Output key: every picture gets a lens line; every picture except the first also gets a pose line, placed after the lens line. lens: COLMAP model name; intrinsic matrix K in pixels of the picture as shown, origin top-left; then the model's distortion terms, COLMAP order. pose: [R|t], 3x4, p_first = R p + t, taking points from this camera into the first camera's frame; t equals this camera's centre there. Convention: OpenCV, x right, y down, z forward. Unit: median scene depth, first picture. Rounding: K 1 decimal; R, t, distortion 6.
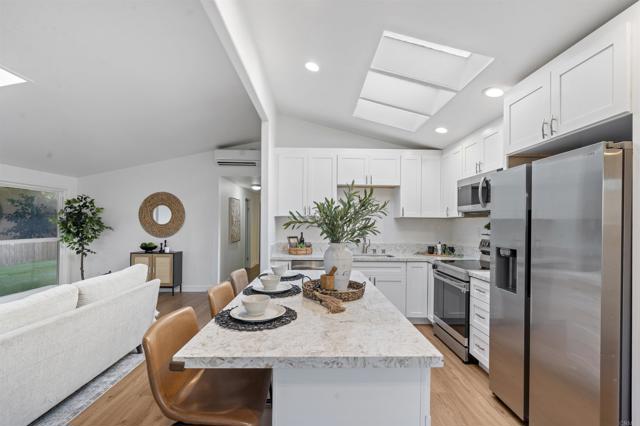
lens RADIAL K [[289.9, 0, 322.1], [0, 289.9, 218.6], [0, 0, 1]] dist [-0.009642, 0.003885]
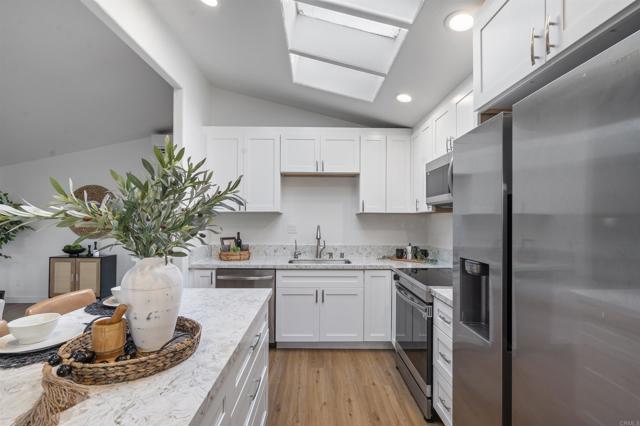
lens RADIAL K [[289.9, 0, 319.4], [0, 289.9, 215.4], [0, 0, 1]] dist [-0.009642, 0.003885]
pose [[0.999958, -0.005922, -0.007041, 0.166422], [0.005907, 0.999980, -0.002241, 0.003542], [0.007054, 0.002199, 0.999973, 0.205825]]
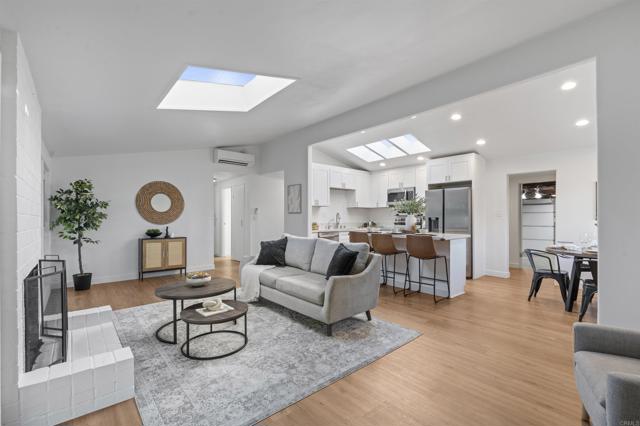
lens RADIAL K [[289.9, 0, 323.2], [0, 289.9, 213.7], [0, 0, 1]] dist [-0.009642, 0.003885]
pose [[0.766097, -0.002648, 0.642719, -1.051540], [-0.001453, 0.999982, 0.005851, 0.025879], [-0.642723, -0.005417, 0.766079, -0.252016]]
